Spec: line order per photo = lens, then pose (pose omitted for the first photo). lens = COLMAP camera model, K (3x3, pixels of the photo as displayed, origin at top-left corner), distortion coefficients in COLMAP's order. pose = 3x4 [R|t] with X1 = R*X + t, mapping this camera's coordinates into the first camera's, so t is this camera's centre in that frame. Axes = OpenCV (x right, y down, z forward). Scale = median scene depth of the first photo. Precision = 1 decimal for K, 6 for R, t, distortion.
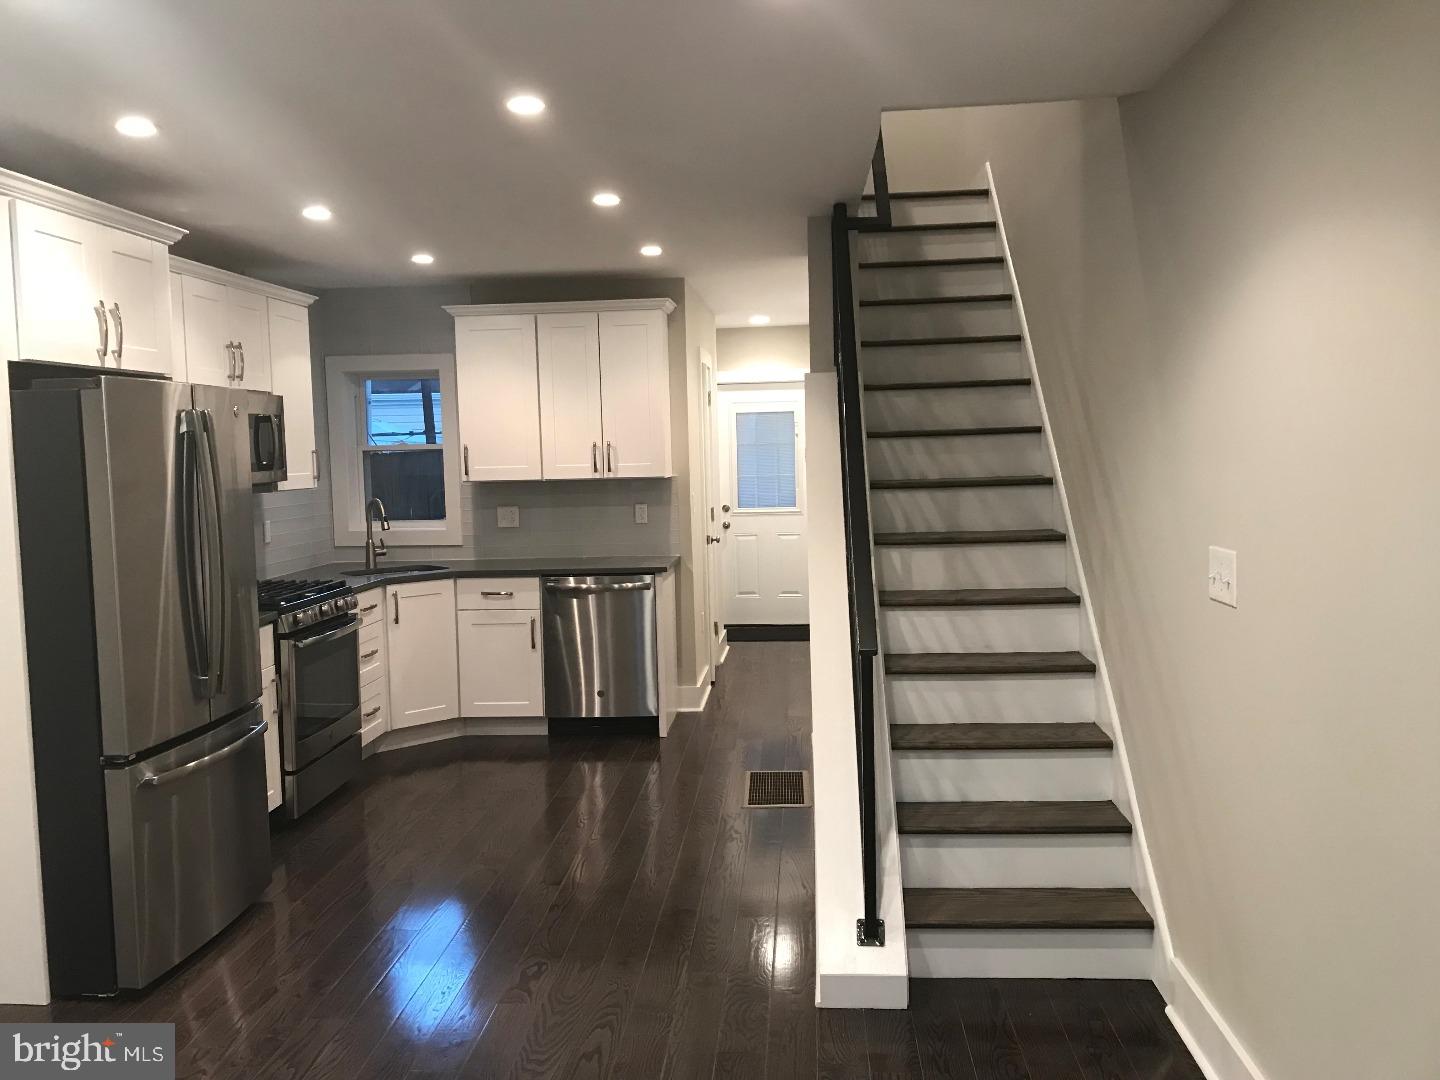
lens RADIAL K [[1182.8, 0, 720.0], [0, 1182.8, 538.6], [0, 0, 1]] dist [0.019515, -0.011511]
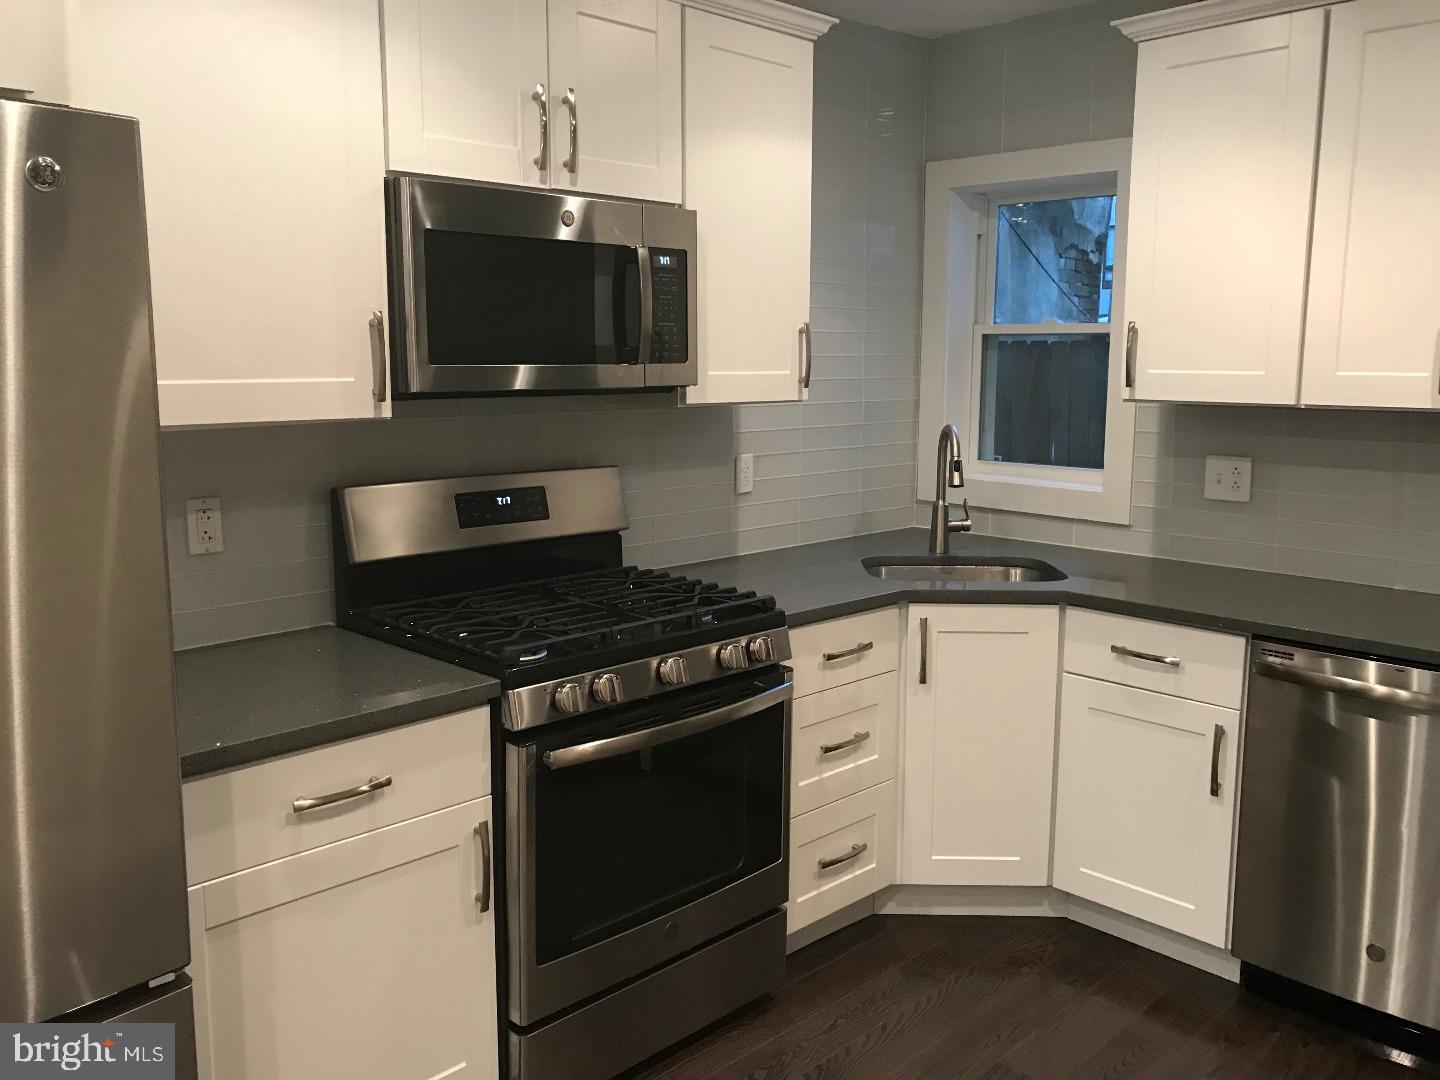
lens RADIAL K [[1182.8, 0, 722.7], [0, 1182.8, 520.6], [0, 0, 1]] dist [0.019515, -0.011511]
pose [[0.753904, 0.119878, -0.645955, -0.024473], [-0.073760, 0.992440, 0.098093, -0.036759], [0.652831, -0.026307, 0.757046, 0.557962]]
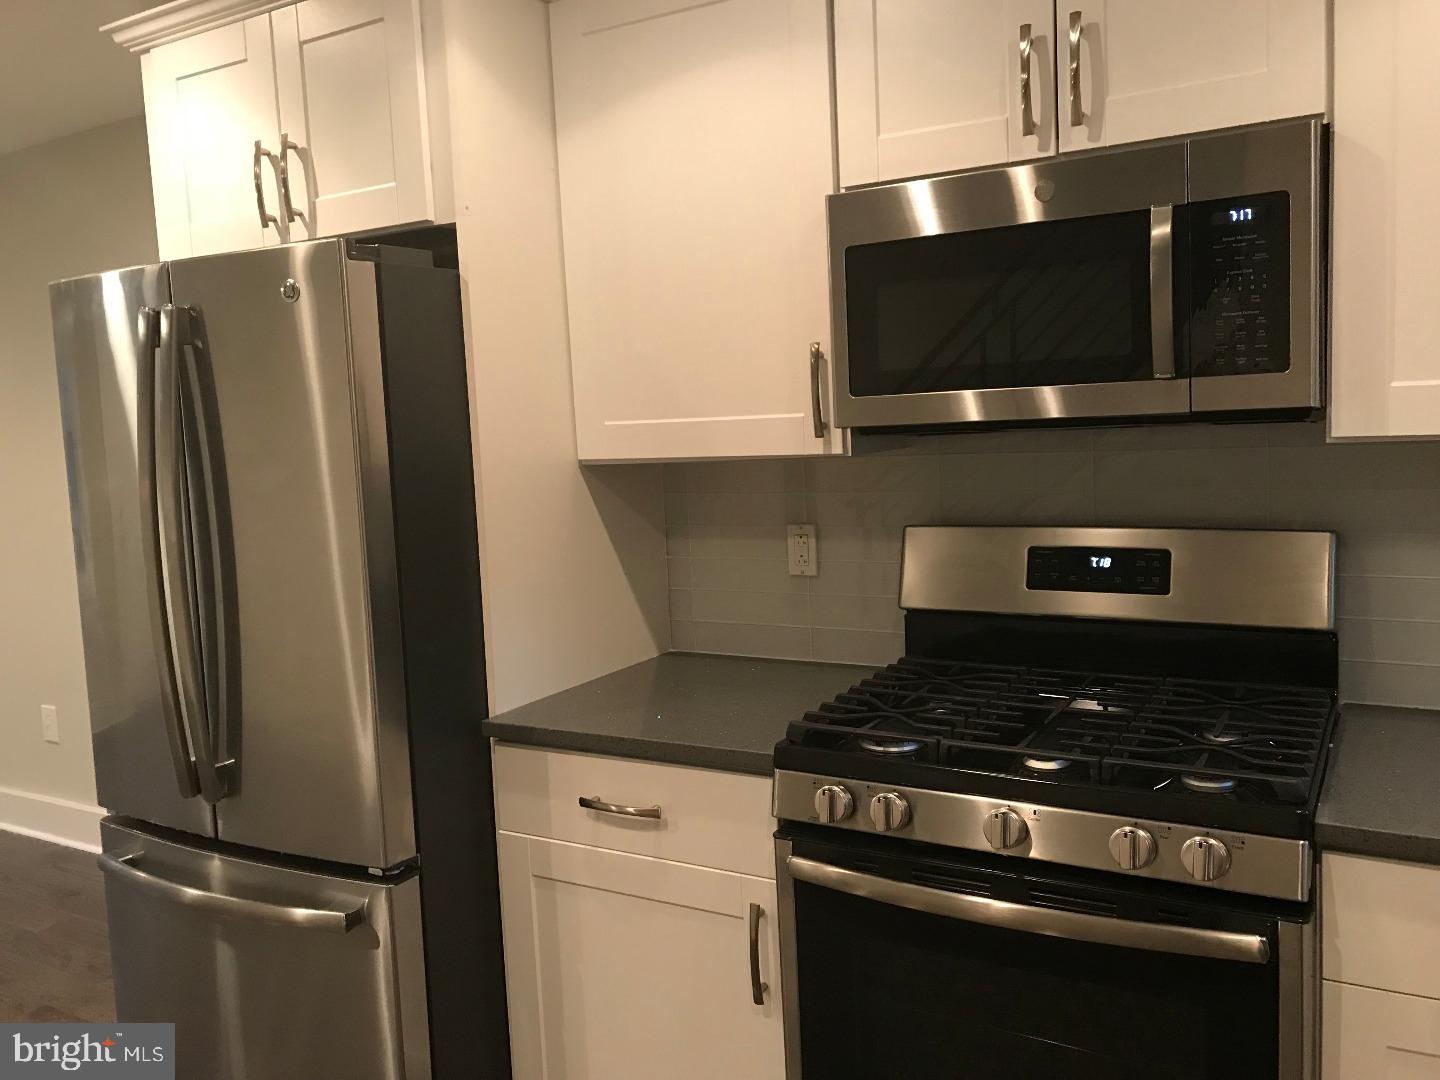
lens RADIAL K [[1182.8, 0, 707.5], [0, 1182.8, 514.0], [0, 0, 1]] dist [0.019515, -0.011511]
pose [[-0.450139, 0.127613, -0.883793, -0.022299], [-0.009866, 0.988965, 0.147824, -0.057776], [0.892904, 0.075260, -0.443912, 0.890517]]
